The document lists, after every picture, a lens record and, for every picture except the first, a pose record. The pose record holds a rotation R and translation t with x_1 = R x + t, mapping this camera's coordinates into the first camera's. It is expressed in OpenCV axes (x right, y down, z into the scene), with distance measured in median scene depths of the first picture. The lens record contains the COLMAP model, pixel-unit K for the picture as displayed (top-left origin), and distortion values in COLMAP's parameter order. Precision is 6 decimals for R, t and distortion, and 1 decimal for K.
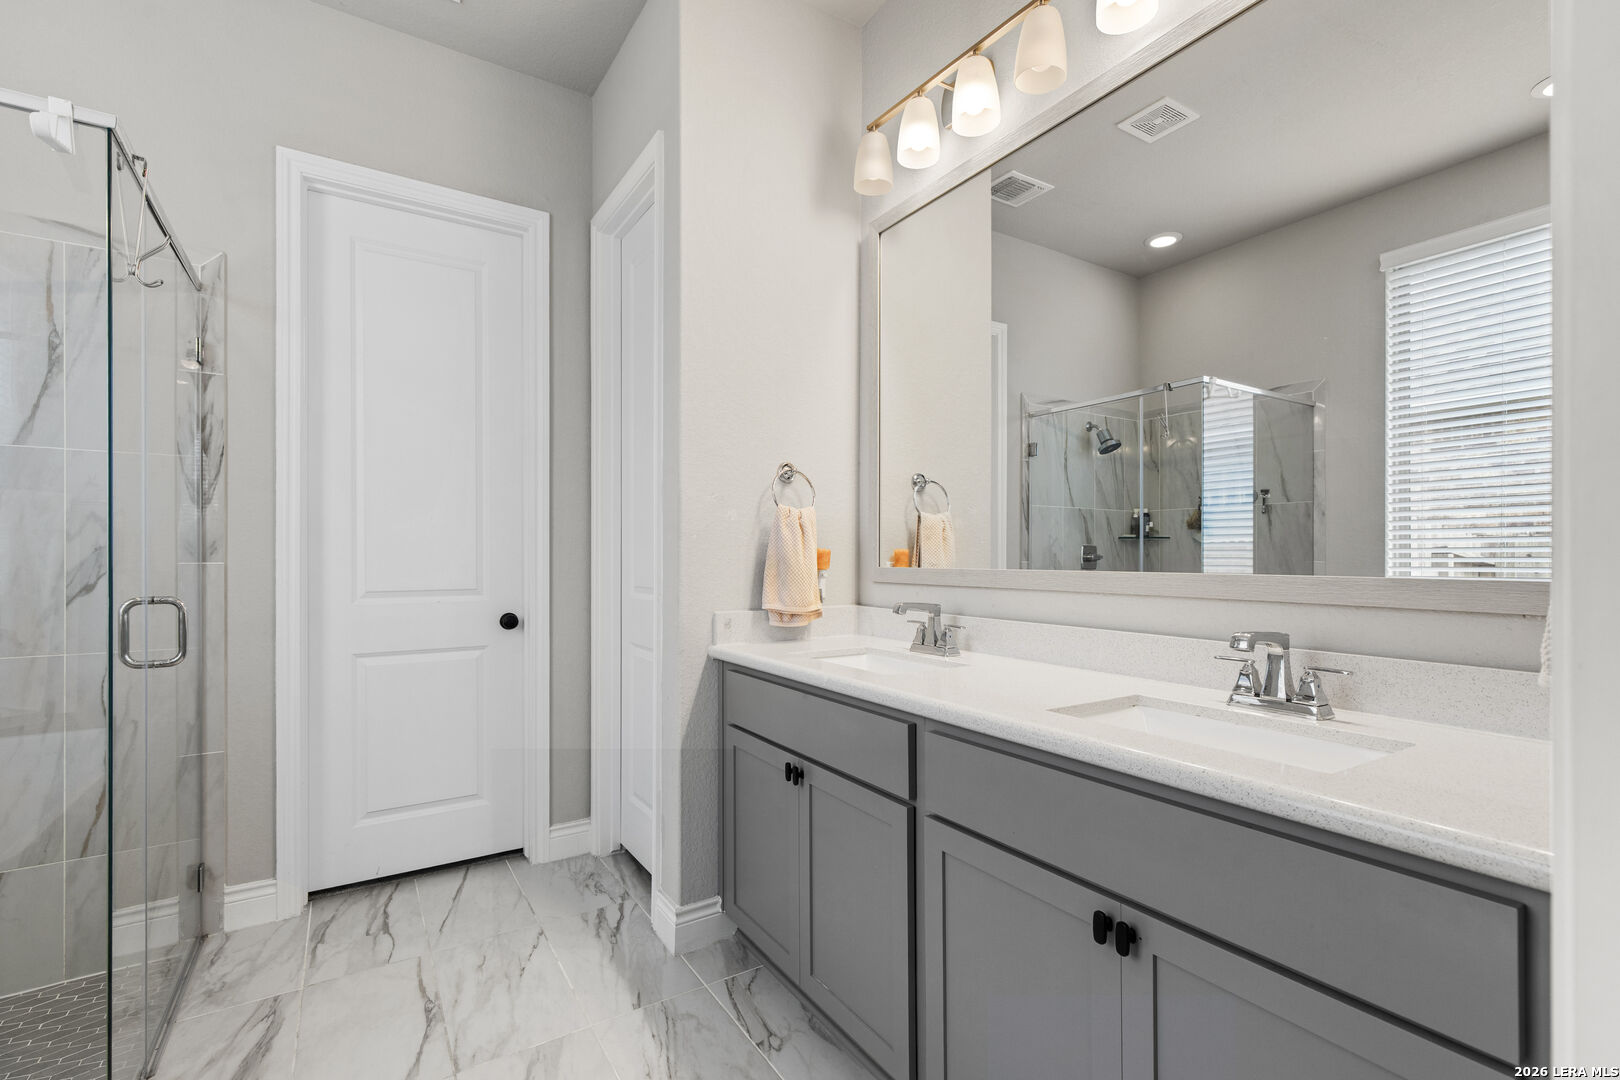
lens RADIAL K [[730.1, 0, 811.9], [0, 730.1, 549.2], [0, 0, 1]] dist [0.001093, 0.000014]
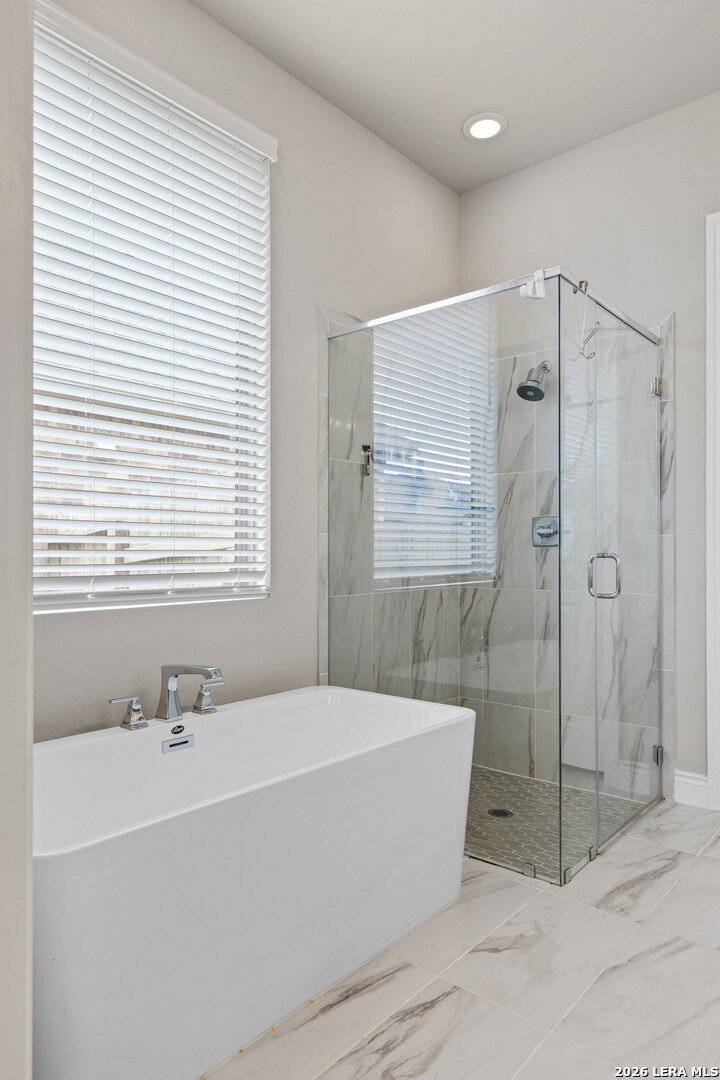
lens RADIAL K [[692.0, 0, 360.4], [0, 692.0, 541.2], [0, 0, 1]] dist [0.004702, 0.000754]
pose [[0.290647, -0.002611, -0.956827, 0.288021], [0.005833, 0.999983, -0.000957, 0.028493], [0.956812, -0.005303, 0.290657, 0.050117]]
